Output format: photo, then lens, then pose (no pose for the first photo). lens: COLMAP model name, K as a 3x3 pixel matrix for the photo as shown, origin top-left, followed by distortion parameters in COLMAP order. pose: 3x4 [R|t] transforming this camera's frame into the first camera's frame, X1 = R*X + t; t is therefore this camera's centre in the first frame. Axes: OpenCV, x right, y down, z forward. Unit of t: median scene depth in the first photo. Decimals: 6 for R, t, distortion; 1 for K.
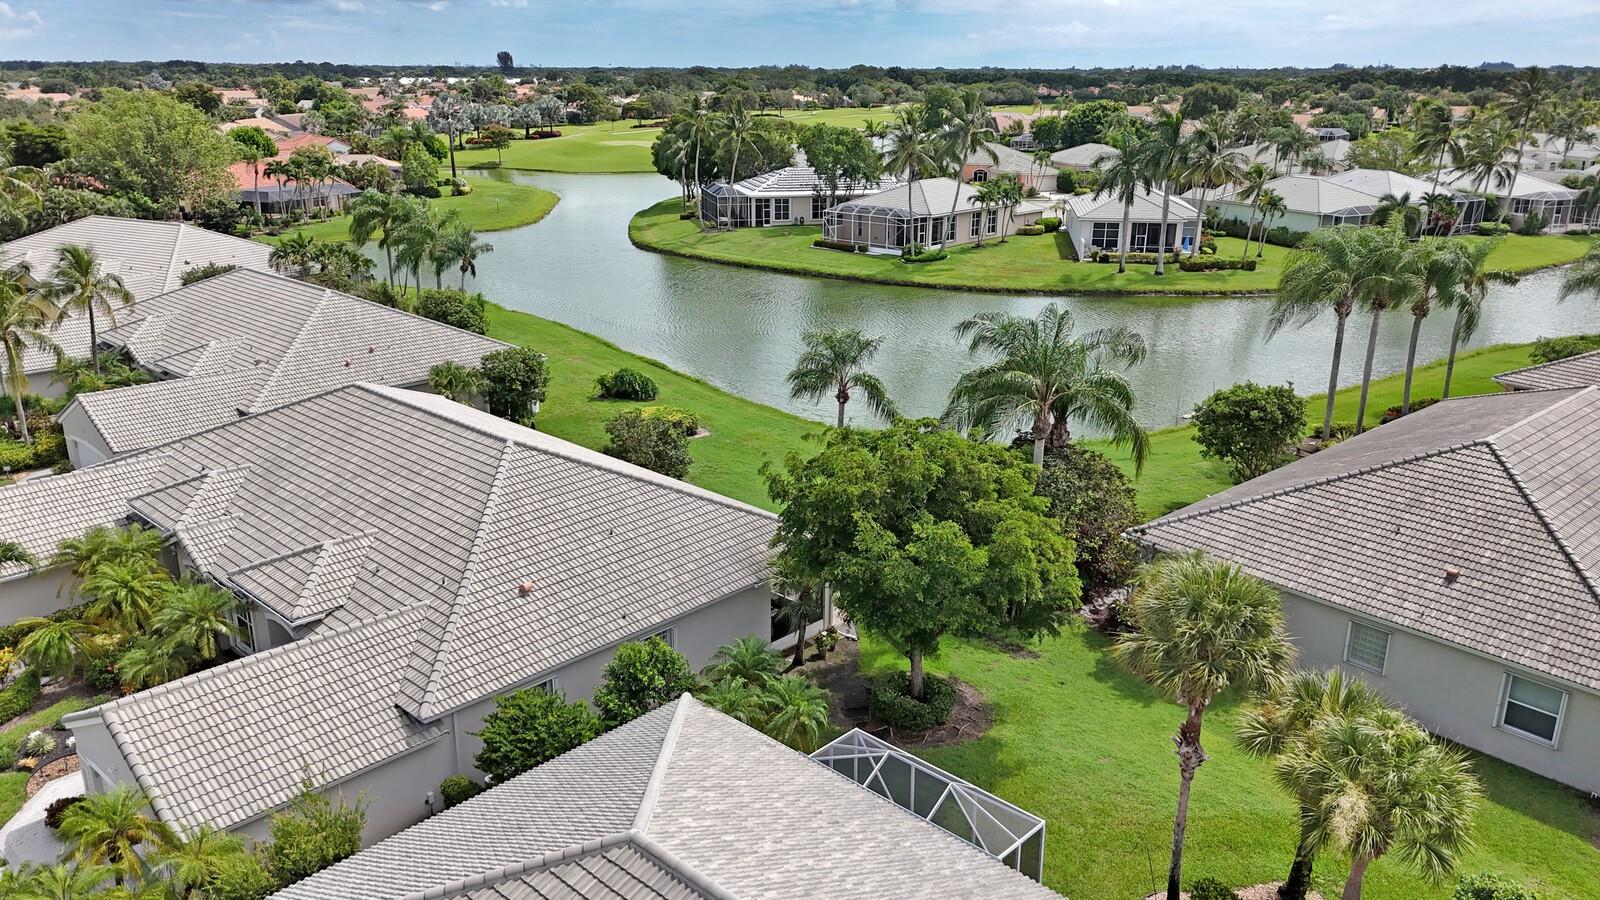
lens RADIAL K [[1178.8, 0, 800.0], [0, 1178.8, 450.0], [0, 0, 1]] dist [0.029095, -0.000426]
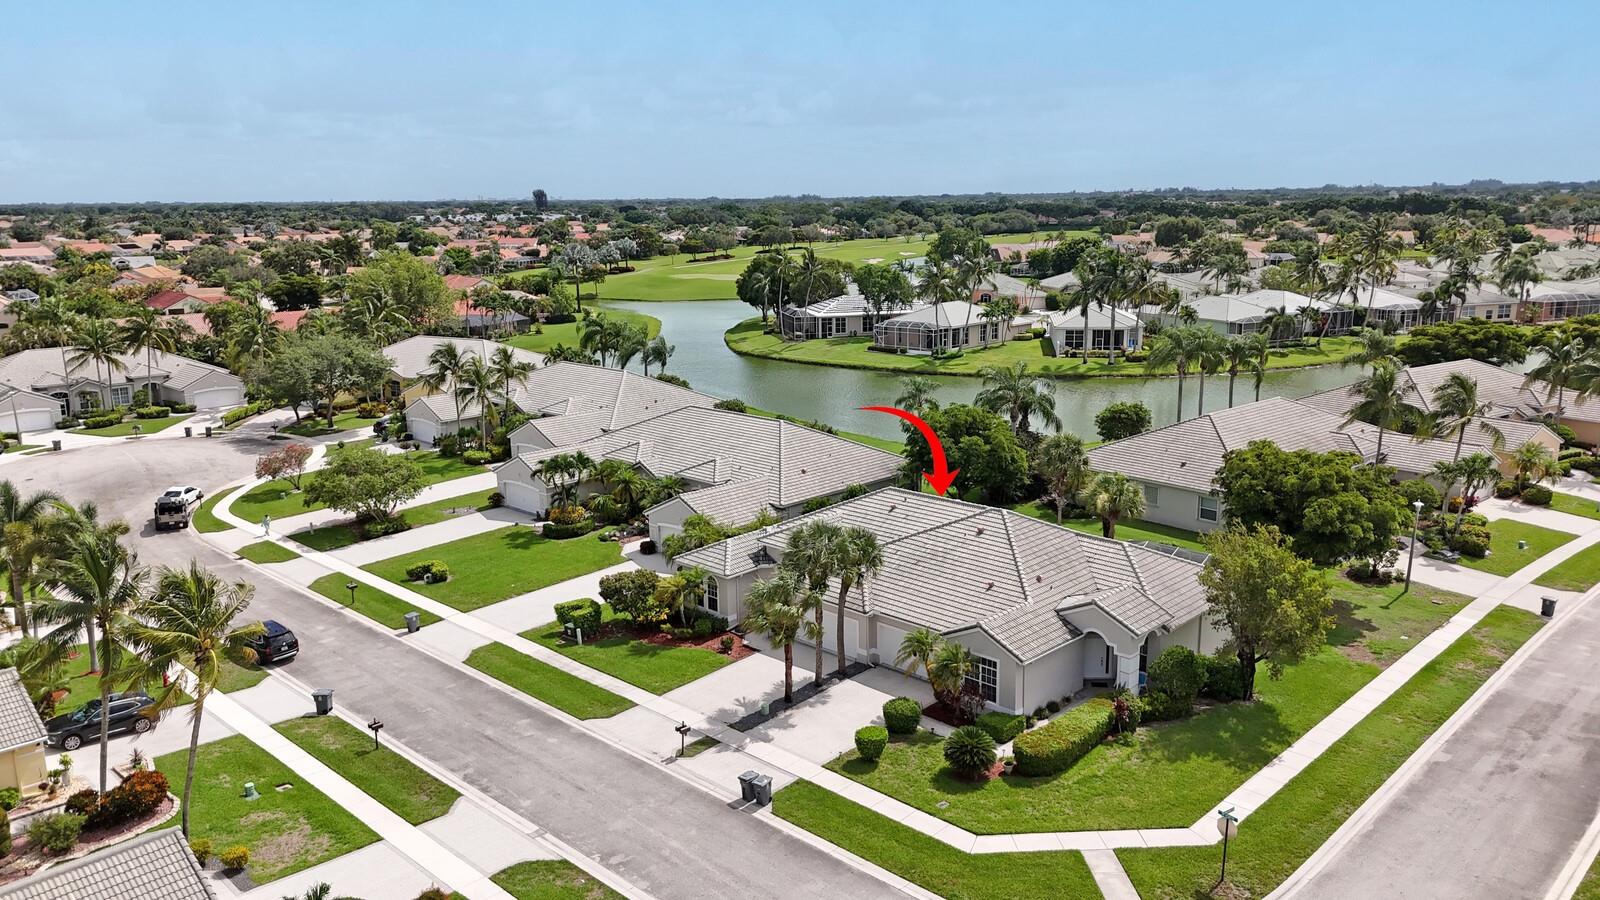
lens RADIAL K [[1178.8, 0, 800.0], [0, 1178.8, 450.0], [0, 0, 1]] dist [0.029095, -0.000426]
pose [[0.999813, -0.016034, -0.010836, -0.051973], [0.014873, 0.994885, -0.099918, 0.078551], [0.012383, 0.099738, 0.994937, -0.359109]]
